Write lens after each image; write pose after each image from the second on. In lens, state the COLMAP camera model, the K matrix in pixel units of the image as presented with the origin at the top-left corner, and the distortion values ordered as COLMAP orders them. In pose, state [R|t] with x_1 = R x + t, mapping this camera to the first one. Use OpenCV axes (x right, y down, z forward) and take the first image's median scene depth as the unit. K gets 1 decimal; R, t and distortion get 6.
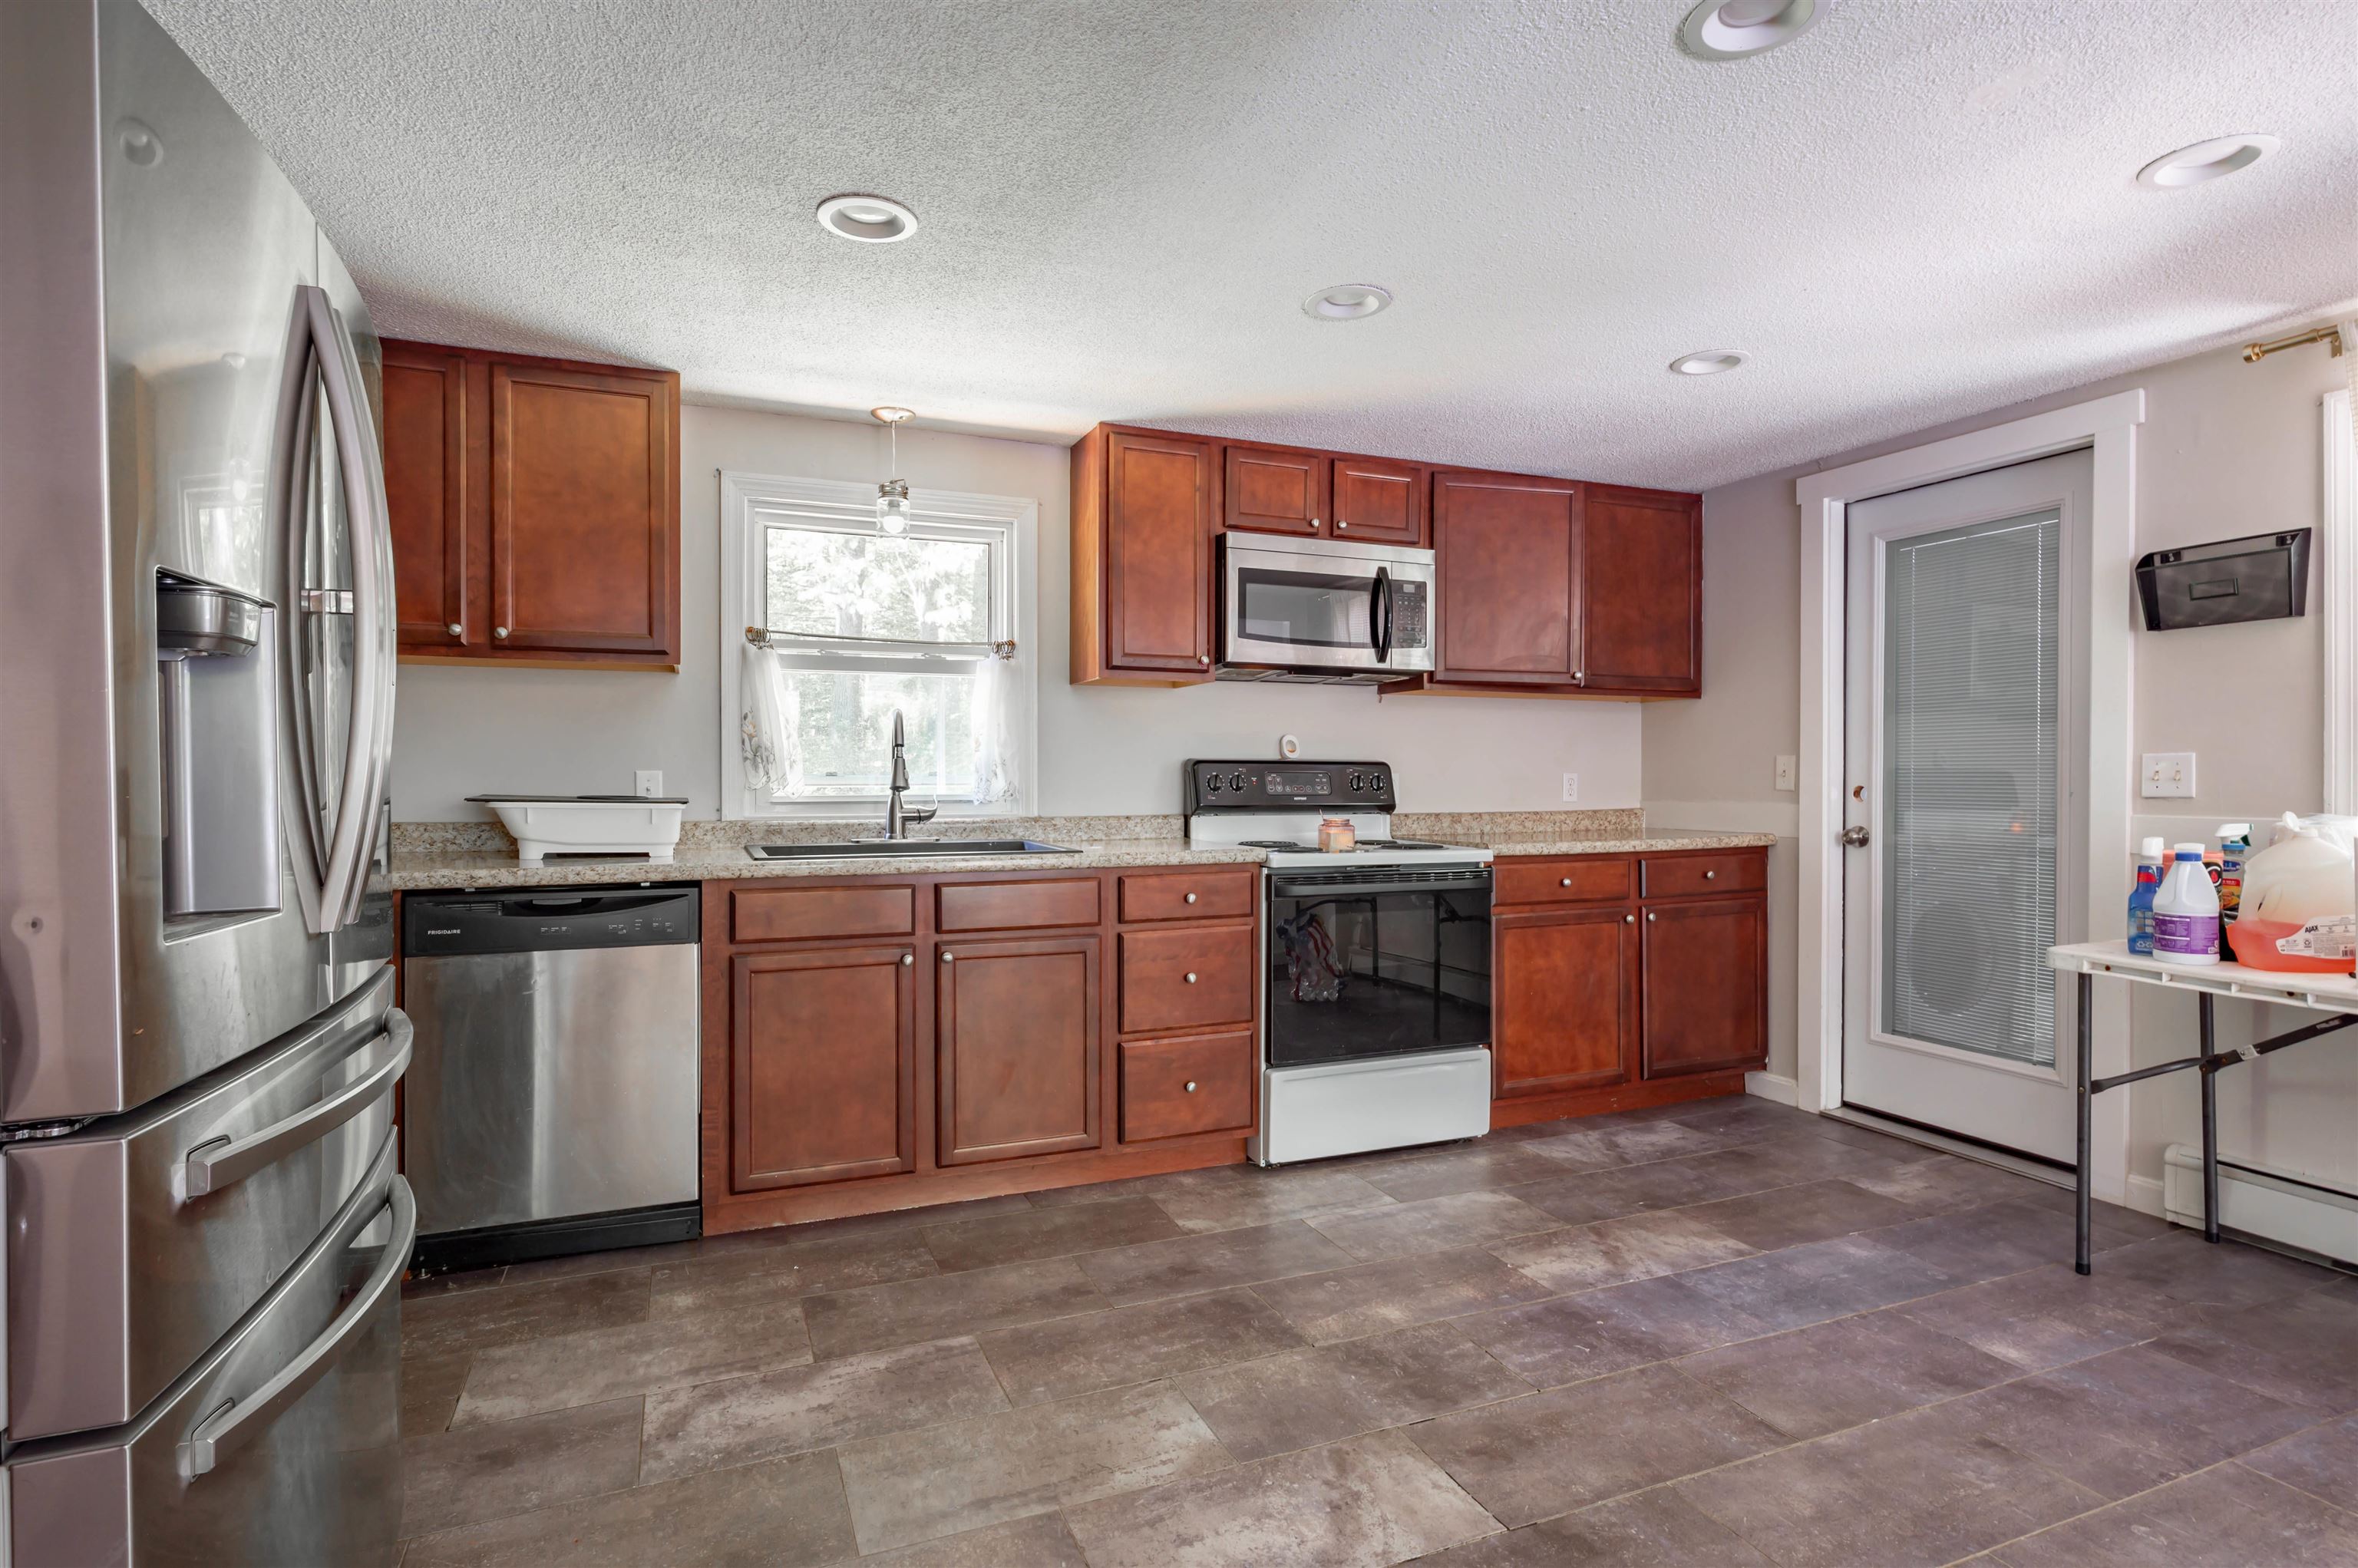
lens RADIAL K [[1297.6, 0, 1108.0], [0, 1297.6, 786.7], [0, 0, 1]] dist [0.001379, -0.000118]
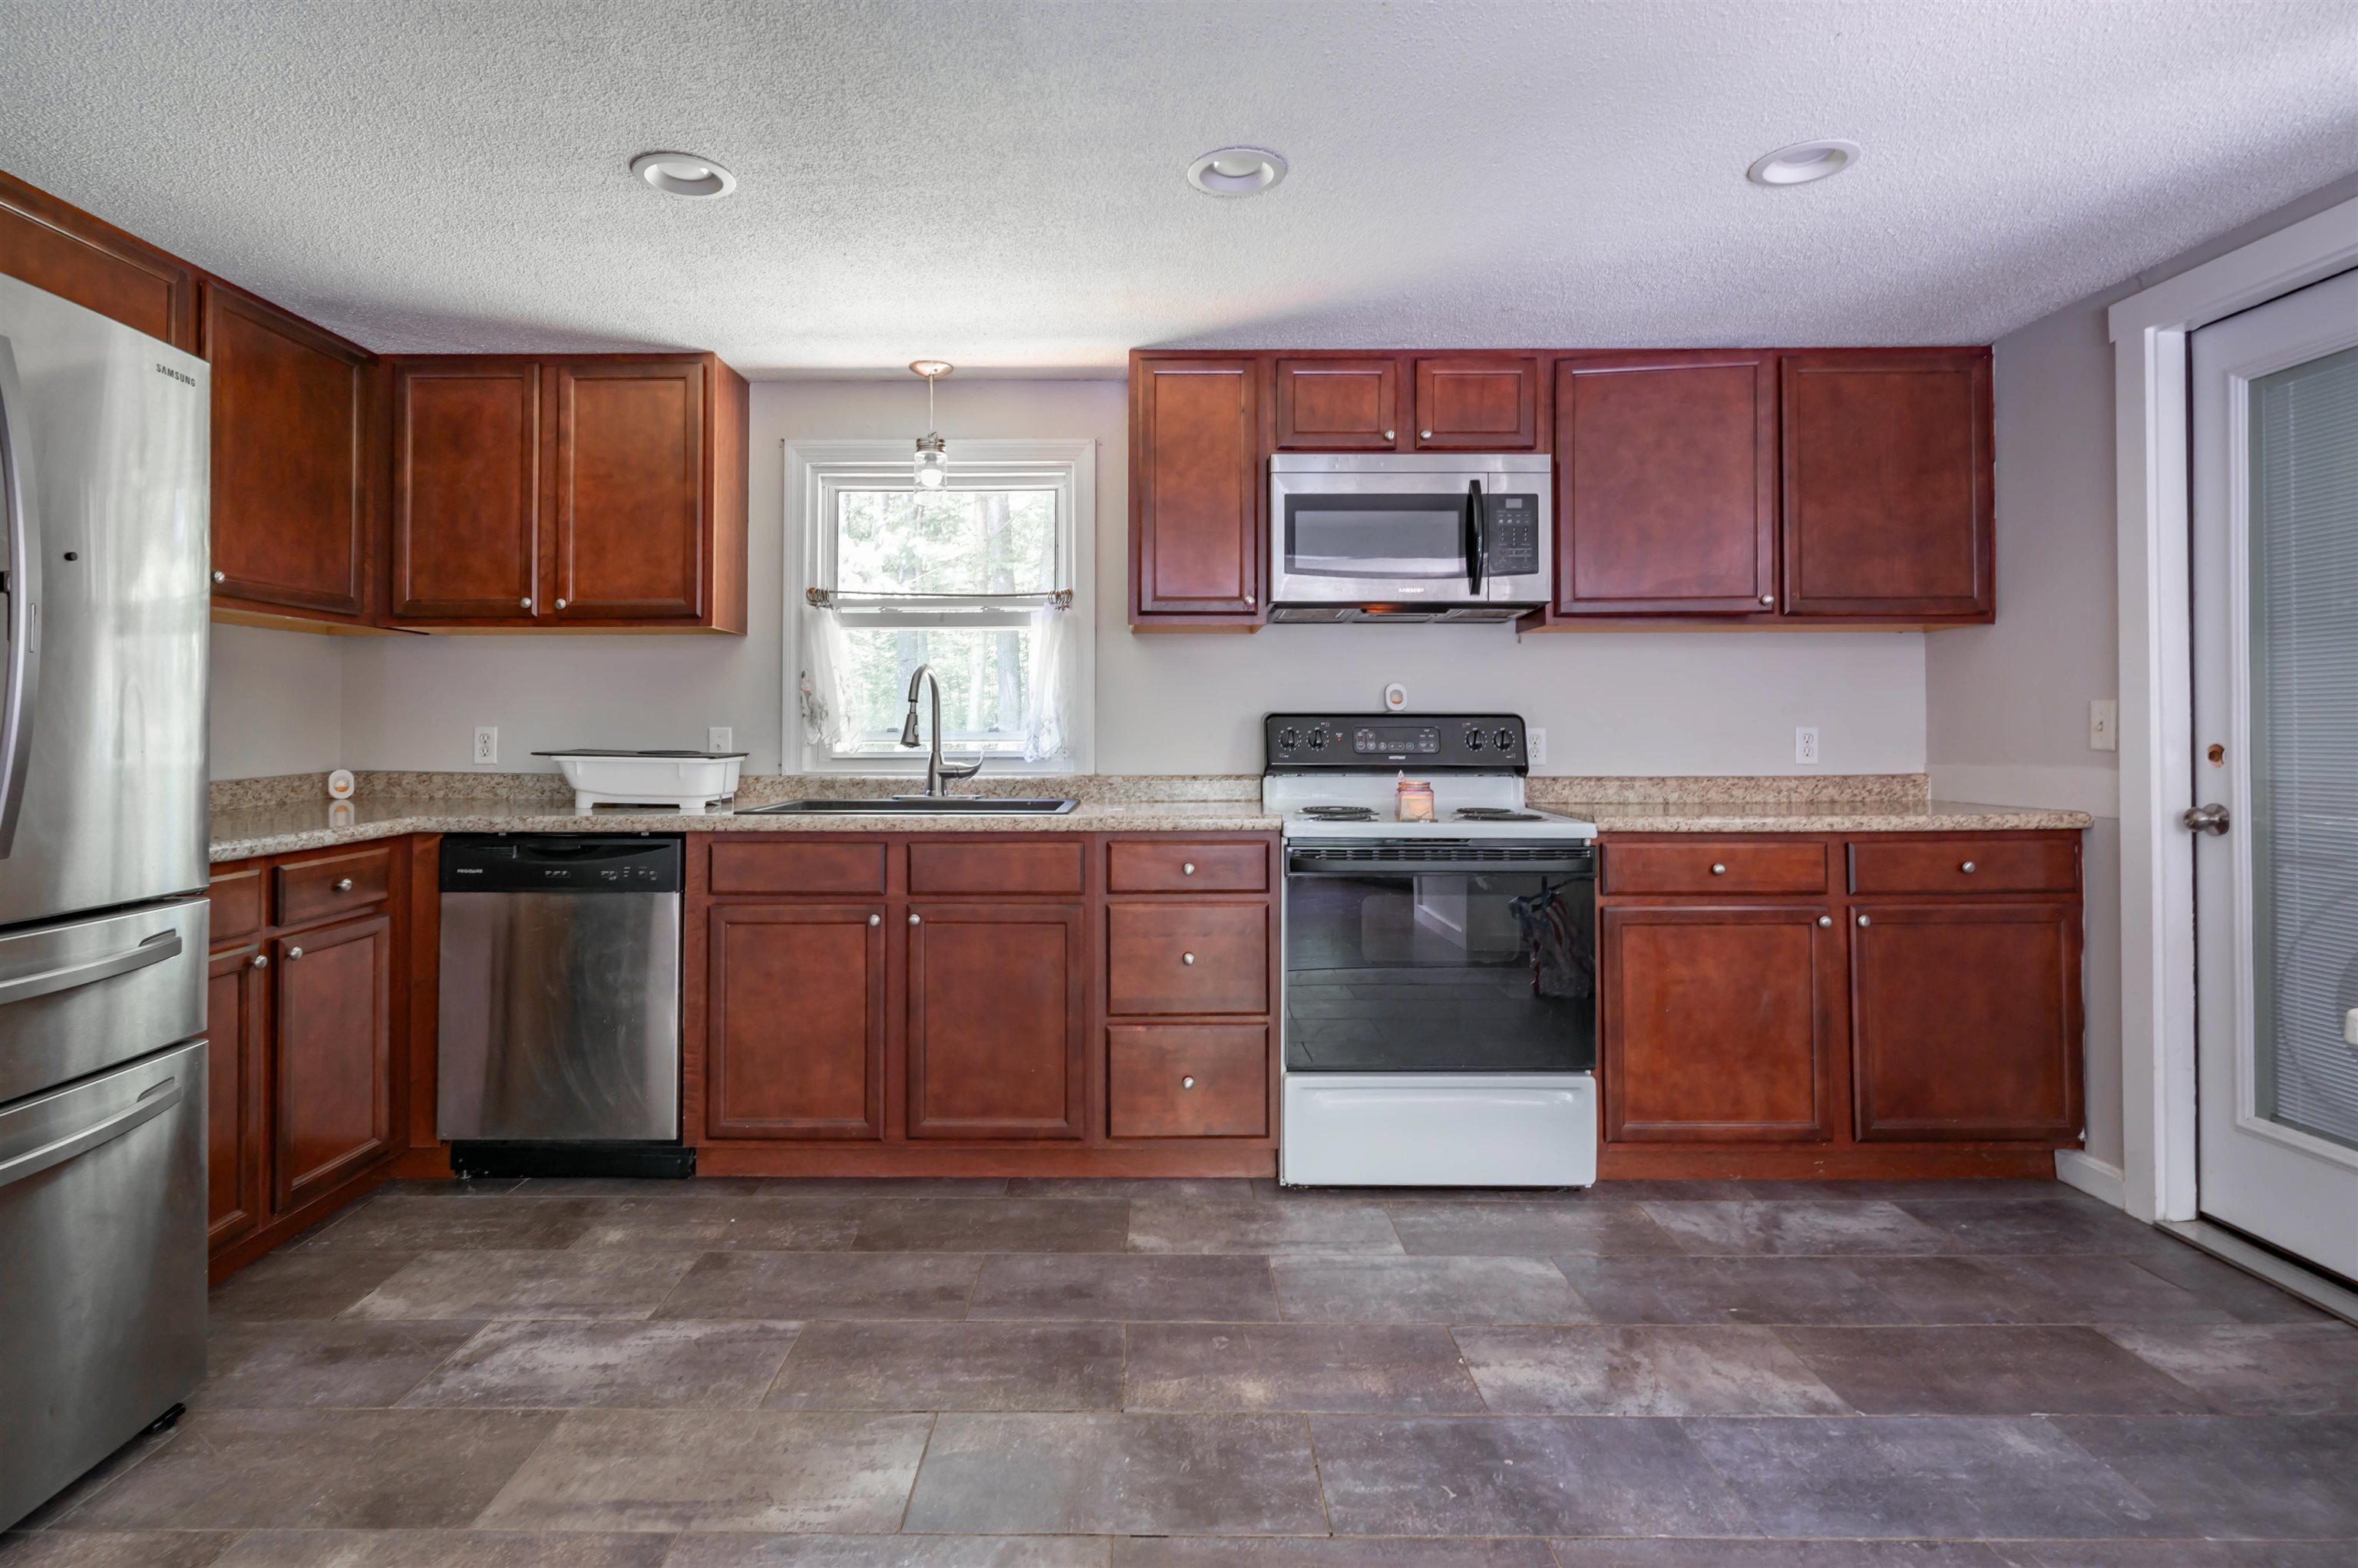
lens RADIAL K [[1283.2, 0, 1032.3], [0, 1283.2, 711.4], [0, 0, 1]] dist [0.000600, 0.000467]
pose [[0.911021, -0.008522, -0.412273, 0.309420], [-0.002071, 0.999679, -0.025242, 0.000622], [0.412356, 0.023850, 0.910711, 0.145223]]
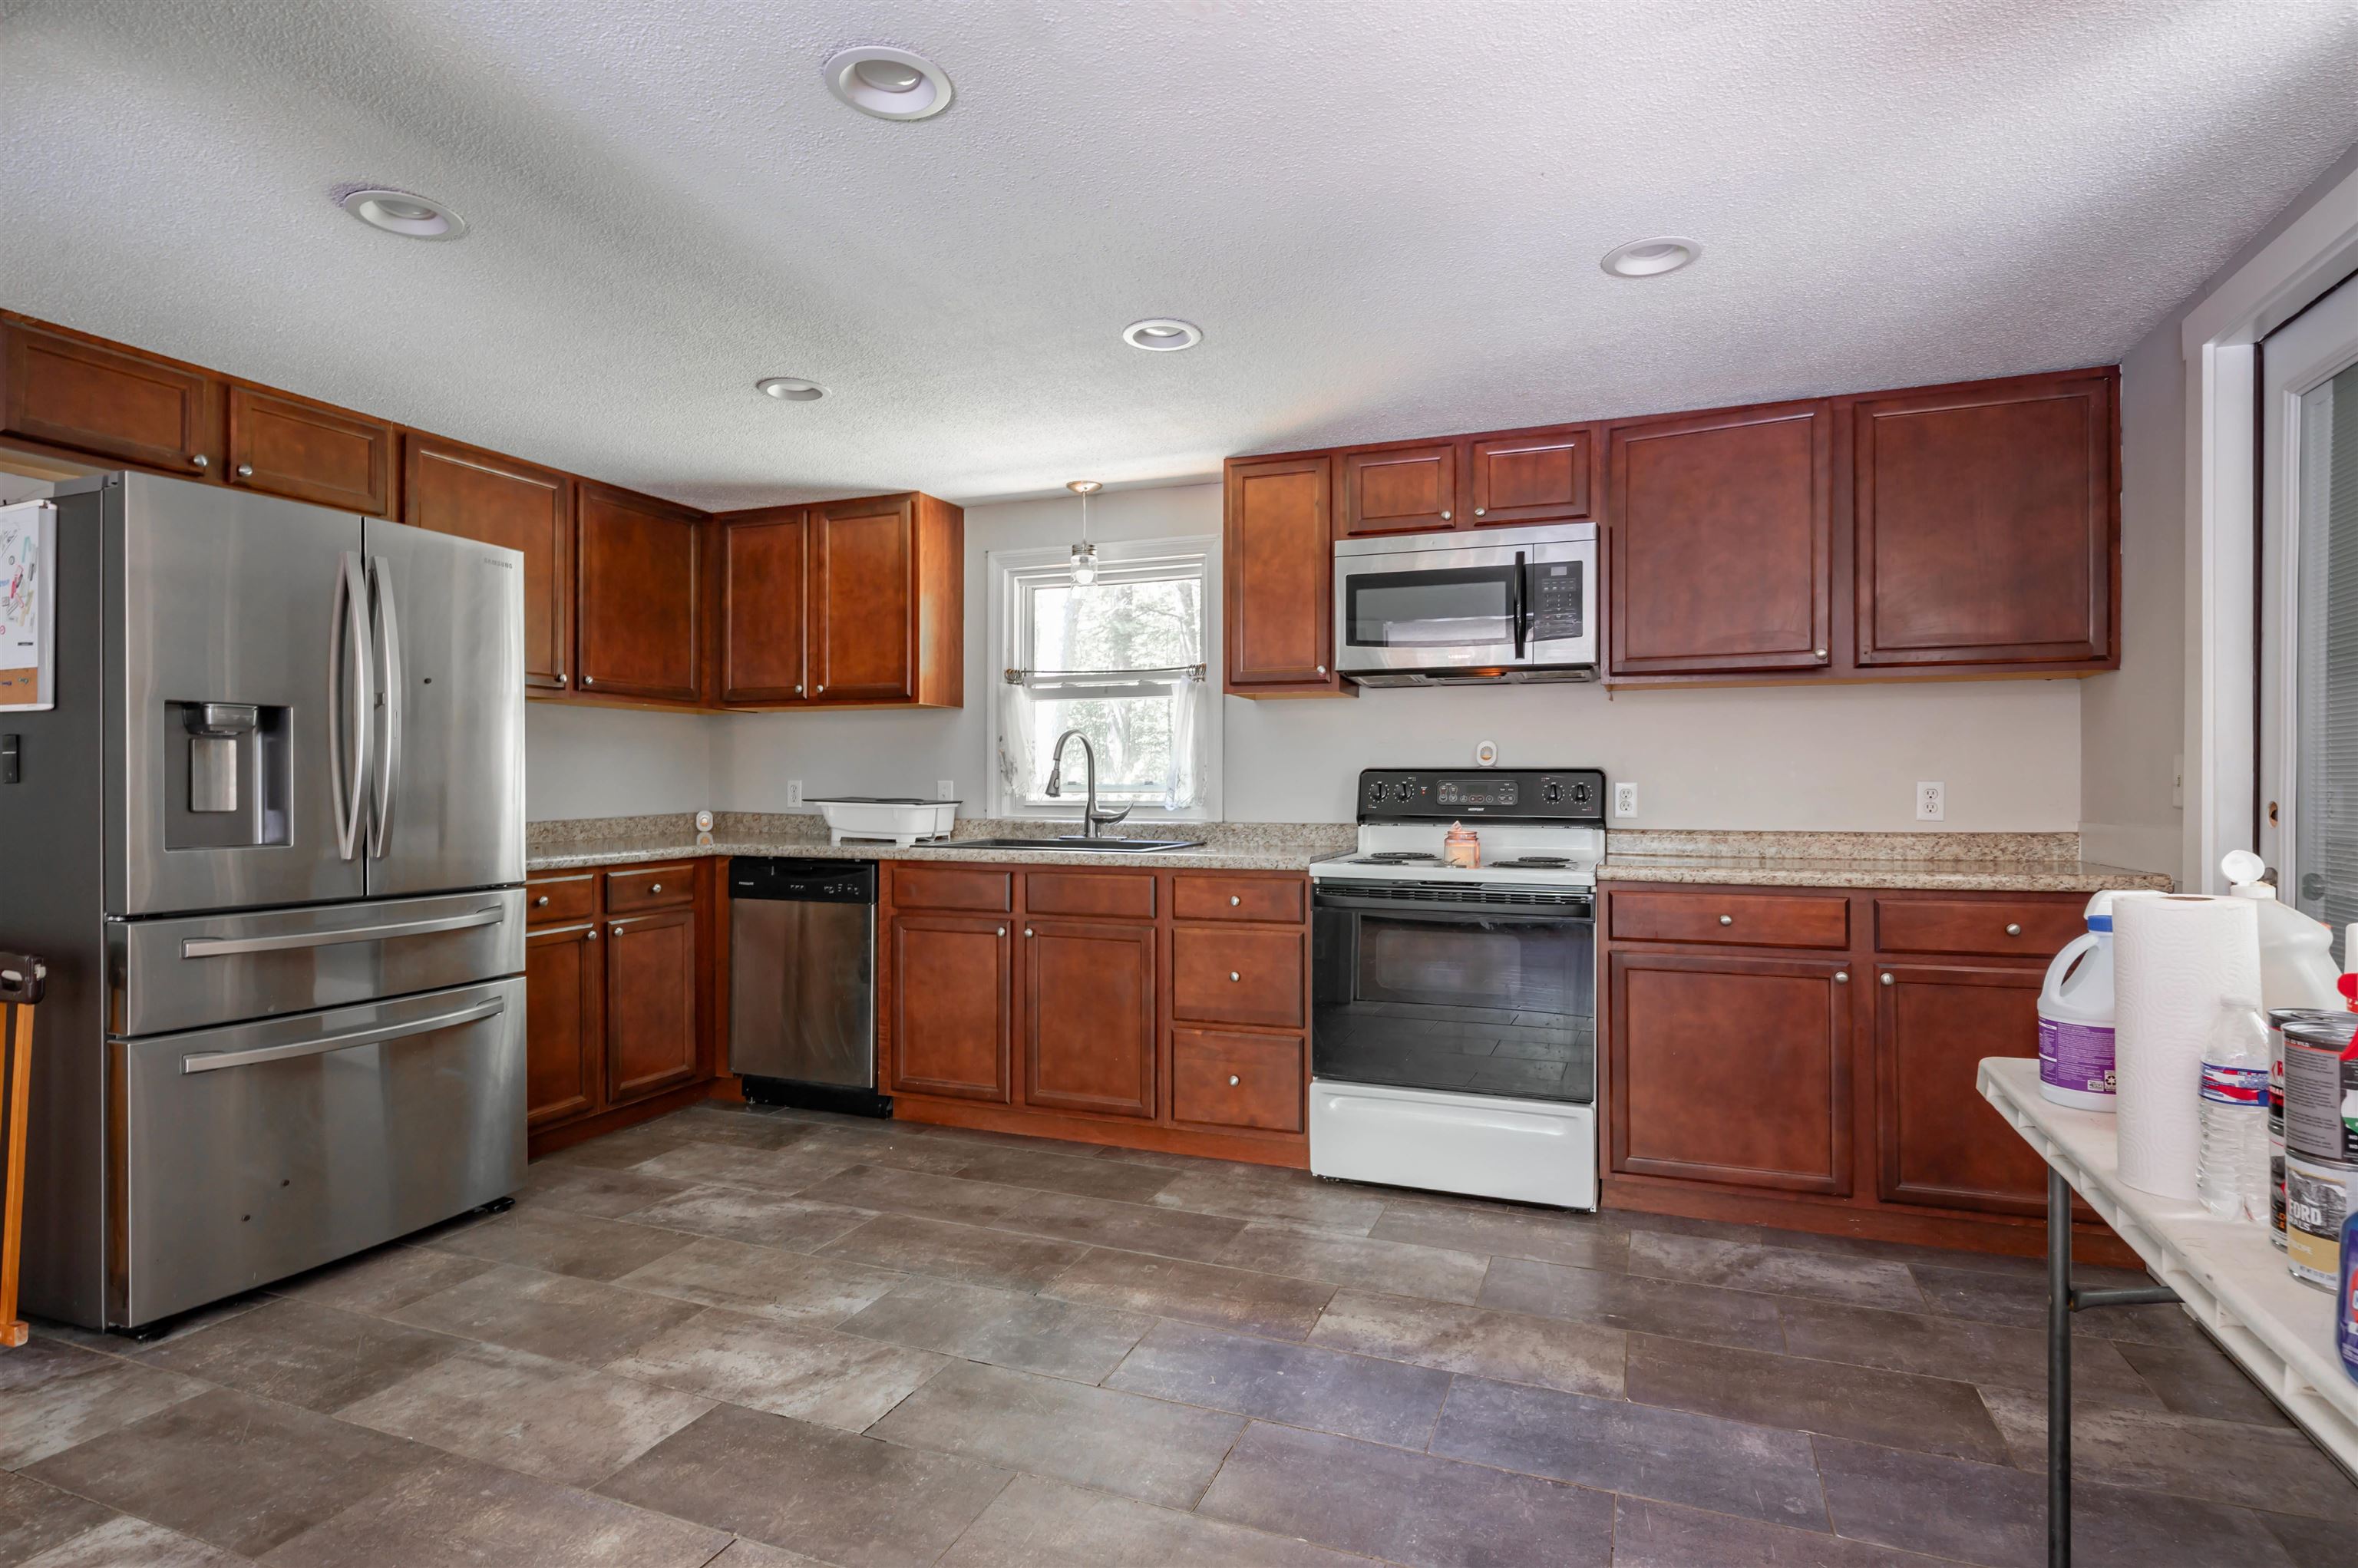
lens RADIAL K [[1219.7, 0, 1016.9], [0, 1219.7, 785.2], [0, 0, 1]] dist [0.000169, 0.000579]
pose [[0.676231, 0.001031, -0.736689, 0.632491], [-0.006368, 0.999970, -0.004446, -0.002300], [0.736662, 0.007698, 0.676217, 0.188500]]
